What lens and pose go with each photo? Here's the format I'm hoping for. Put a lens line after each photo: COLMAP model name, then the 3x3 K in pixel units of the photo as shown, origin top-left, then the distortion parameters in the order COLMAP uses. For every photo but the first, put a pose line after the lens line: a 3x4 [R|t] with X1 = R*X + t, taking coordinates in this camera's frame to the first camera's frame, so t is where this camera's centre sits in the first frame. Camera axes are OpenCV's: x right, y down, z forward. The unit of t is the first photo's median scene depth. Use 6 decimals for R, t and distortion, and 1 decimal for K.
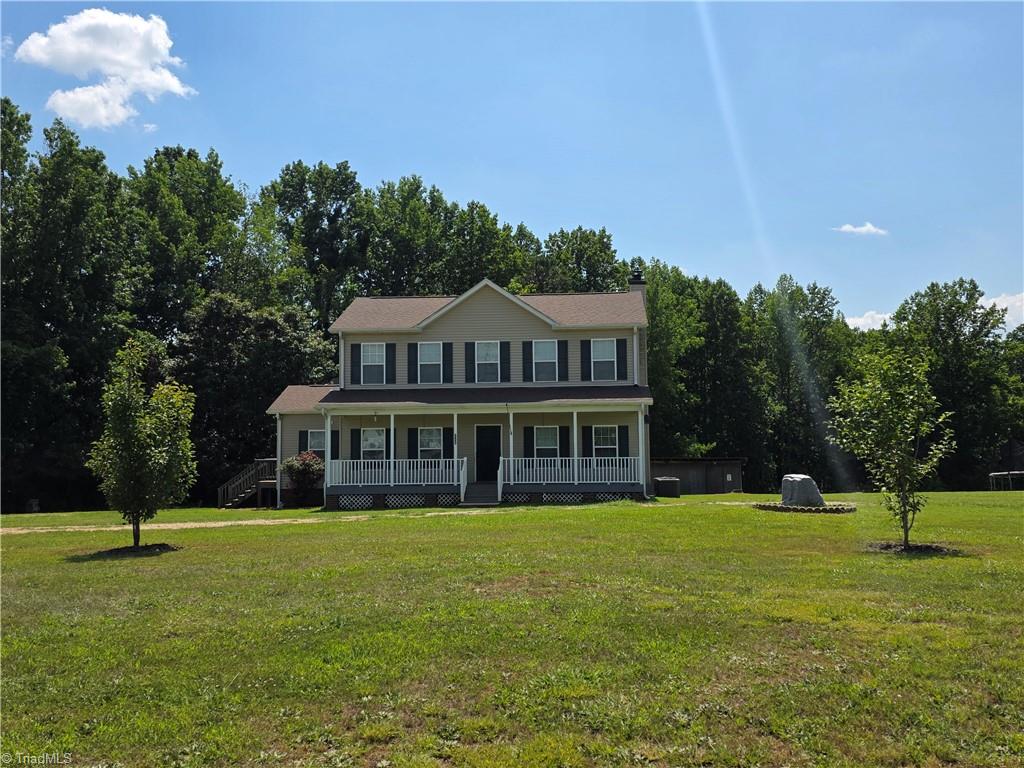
lens RADIAL K [[916.2, 0, 509.0], [0, 916.2, 383.5], [0, 0, 1]] dist [0.074186, -0.052114]
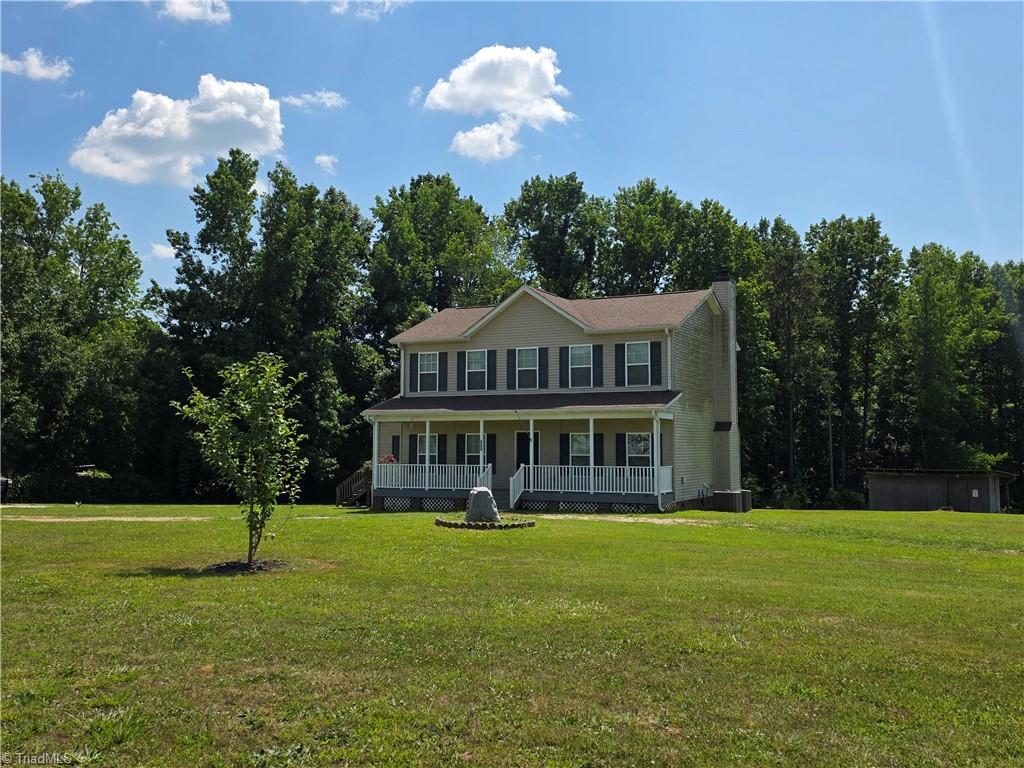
lens RADIAL K [[916.2, 0, 518.2], [0, 916.2, 382.6], [0, 0, 1]] dist [0.074186, -0.052114]
pose [[0.935284, -0.013169, -0.353654, 0.315607], [0.011219, 0.999908, -0.007563, -0.000603], [0.353721, 0.003105, 0.935346, 0.062029]]
